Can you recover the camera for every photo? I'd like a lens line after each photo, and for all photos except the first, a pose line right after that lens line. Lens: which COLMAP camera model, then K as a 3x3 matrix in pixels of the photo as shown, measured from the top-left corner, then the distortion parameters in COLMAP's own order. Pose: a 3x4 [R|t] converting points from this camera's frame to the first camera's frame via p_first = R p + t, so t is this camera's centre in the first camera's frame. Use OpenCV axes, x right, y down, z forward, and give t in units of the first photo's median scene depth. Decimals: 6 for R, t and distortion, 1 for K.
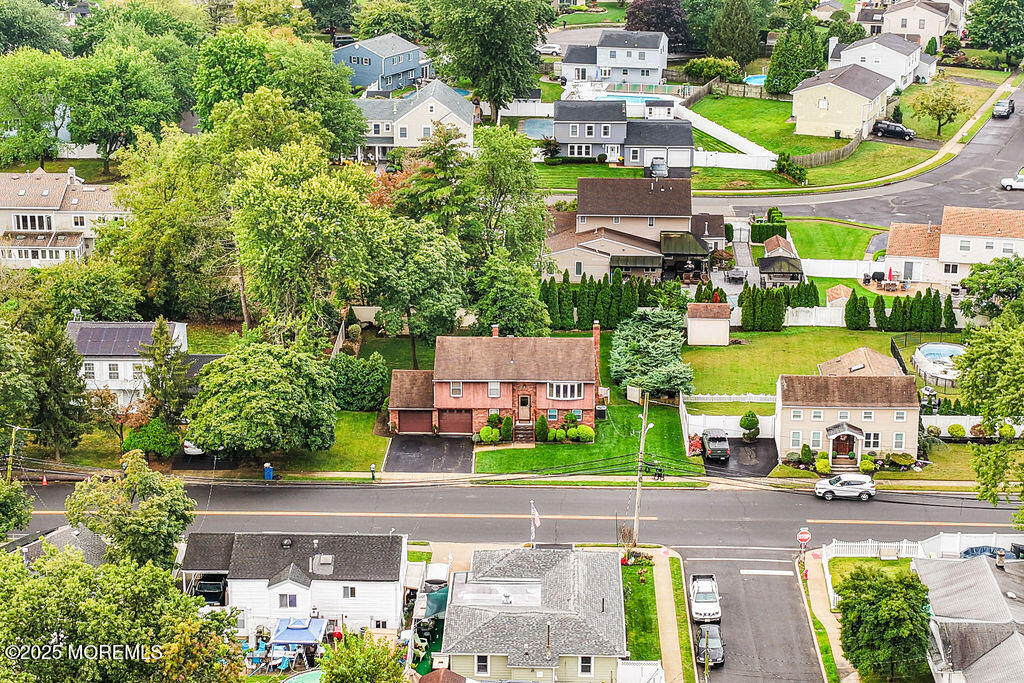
lens RADIAL K [[2068.7, 0, 518.8], [0, 2068.7, 350.9], [0, 0, 1]] dist [0.140938, 0.000000]
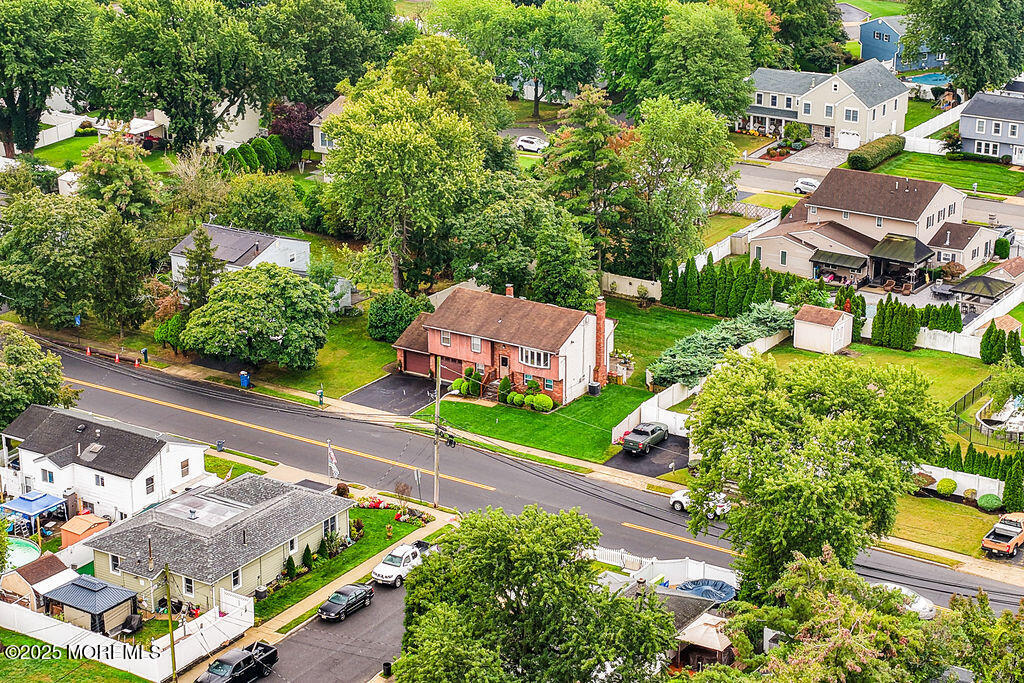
lens RADIAL K [[2068.7, 0, 519.3], [0, 2068.7, 331.6], [0, 0, 1]] dist [0.140938, 0.000000]
pose [[0.849953, 0.167246, -0.499609, 0.505687], [-0.164397, 0.985121, 0.050095, -0.041561], [0.500554, 0.039556, 0.864801, 0.123231]]
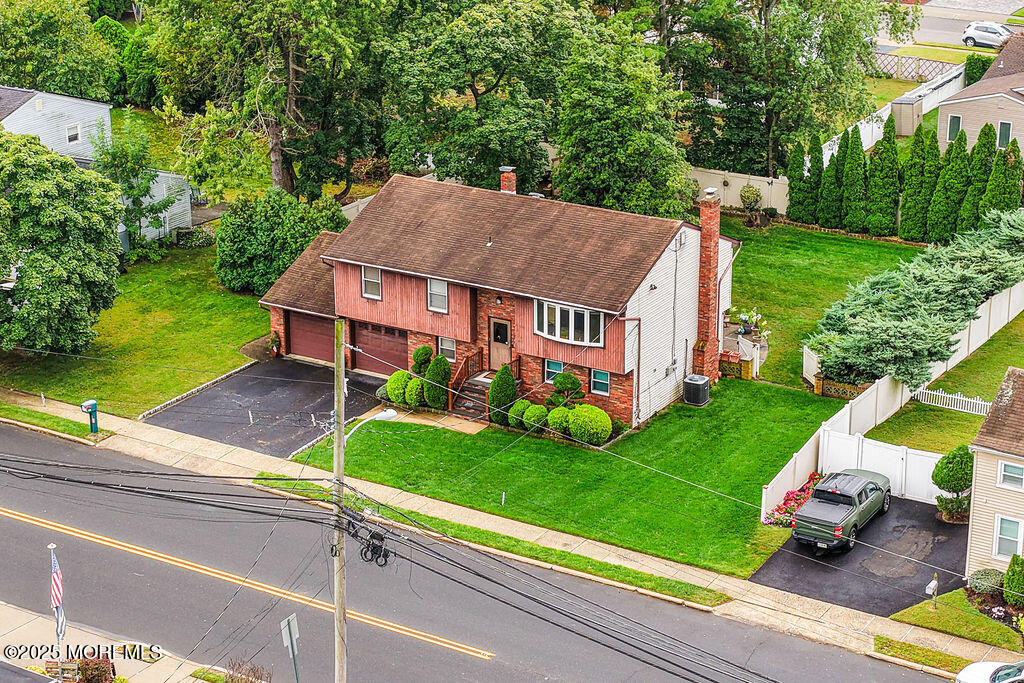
lens RADIAL K [[2068.7, 0, 509.9], [0, 2068.7, 343.3], [0, 0, 1]] dist [0.140938, 0.000000]
pose [[0.860629, 0.168196, -0.480653, 0.224030], [-0.155813, 0.985586, 0.065899, -0.004078], [0.484809, 0.018177, 0.874431, 0.586893]]
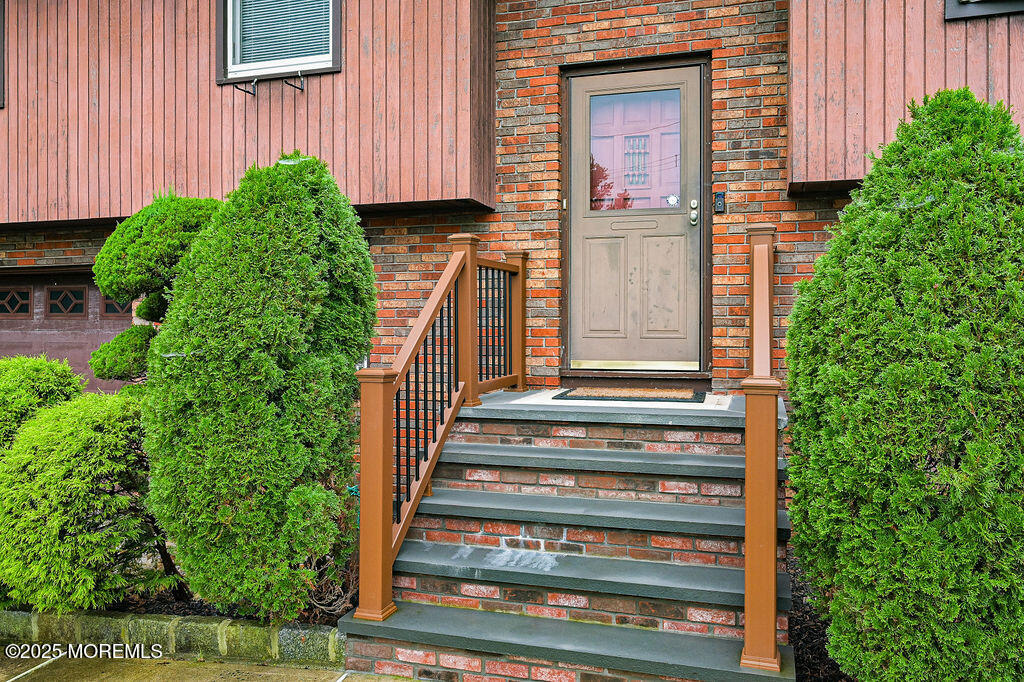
lens RADIAL K [[784.8, 0, 513.7], [0, 784.8, 325.7], [0, 0, 1]] dist [0.001905, 0.002765]
pose [[0.959508, -0.003199, -0.281663, 0.006927], [-0.087717, 0.946823, -0.309568, 0.041002], [0.267675, 0.321739, 0.908204, 0.956850]]
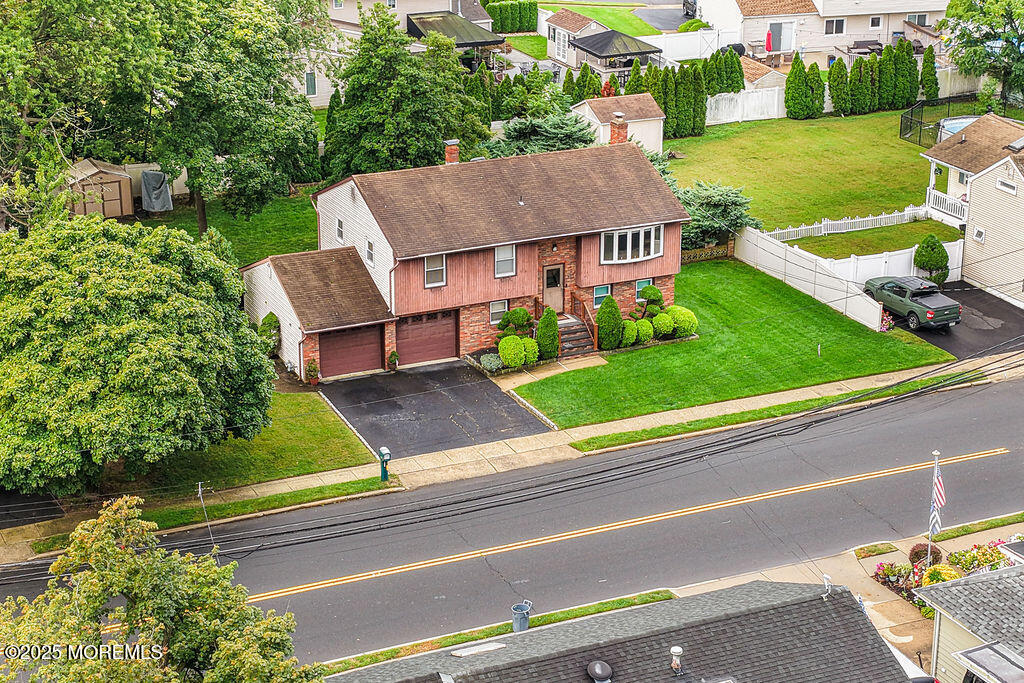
lens RADIAL K [[2068.7, 0, 516.1], [0, 2068.7, 318.8], [0, 0, 1]] dist [0.140938, 0.000000]
pose [[0.896345, -0.148757, 0.417658, -0.214872], [0.142883, 0.988693, 0.045497, 0.009826], [-0.419703, 0.018895, 0.907465, 0.536462]]
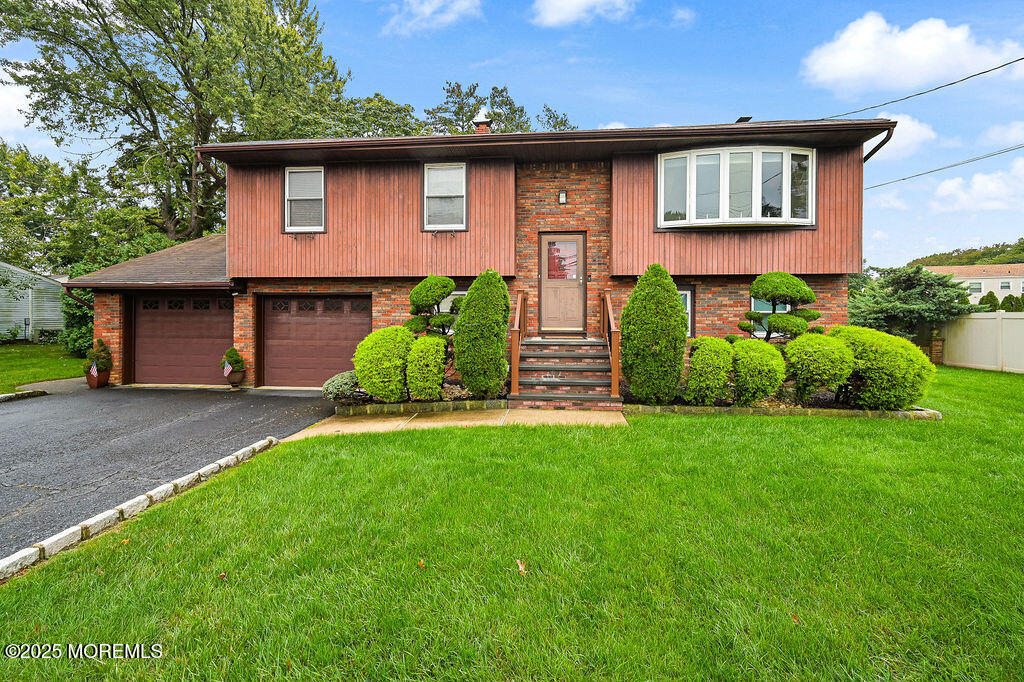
lens RADIAL K [[447.4, 0, 514.6], [0, 447.4, 312.7], [0, 0, 1]] dist [0.010641, 0.000222]
pose [[0.997230, -0.001336, -0.074367, 0.000863], [-0.022960, 0.945481, -0.324868, 0.048830], [0.070747, 0.325676, 0.942831, 0.933071]]
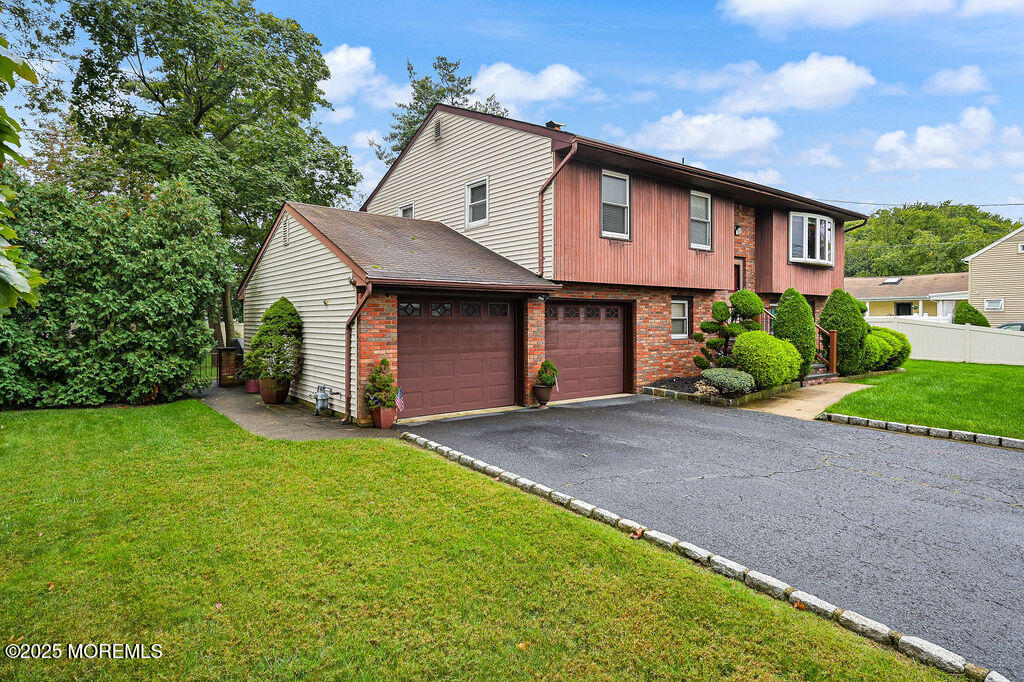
lens RADIAL K [[570.6, 0, 519.4], [0, 570.6, 310.8], [0, 0, 1]] dist [0.007777, -0.000286]
pose [[0.772292, 0.005140, 0.635247, -0.083445], [0.205008, 0.944450, -0.256877, 0.045779], [-0.601280, 0.328614, 0.728337, 0.939657]]
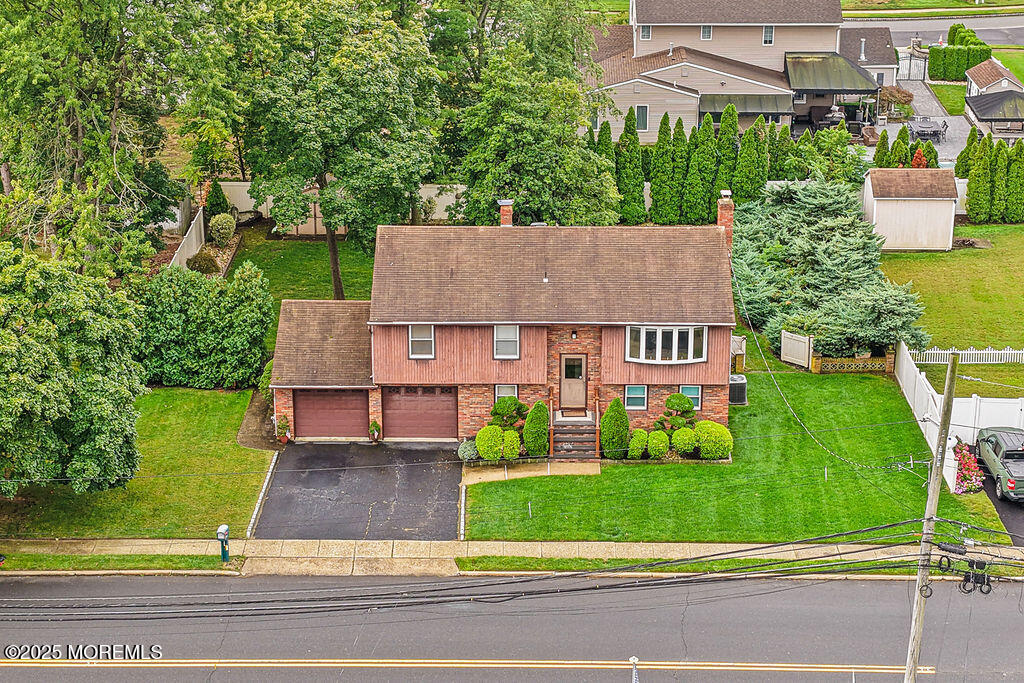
lens RADIAL K [[2068.7, 0, 509.3], [0, 2068.7, 356.6], [0, 0, 1]] dist [0.140938, 0.000000]
pose [[0.999920, -0.006653, 0.010796, -0.015795], [0.006305, 0.999470, 0.031944, 0.007368], [-0.011003, -0.031873, 0.999431, 0.543380]]
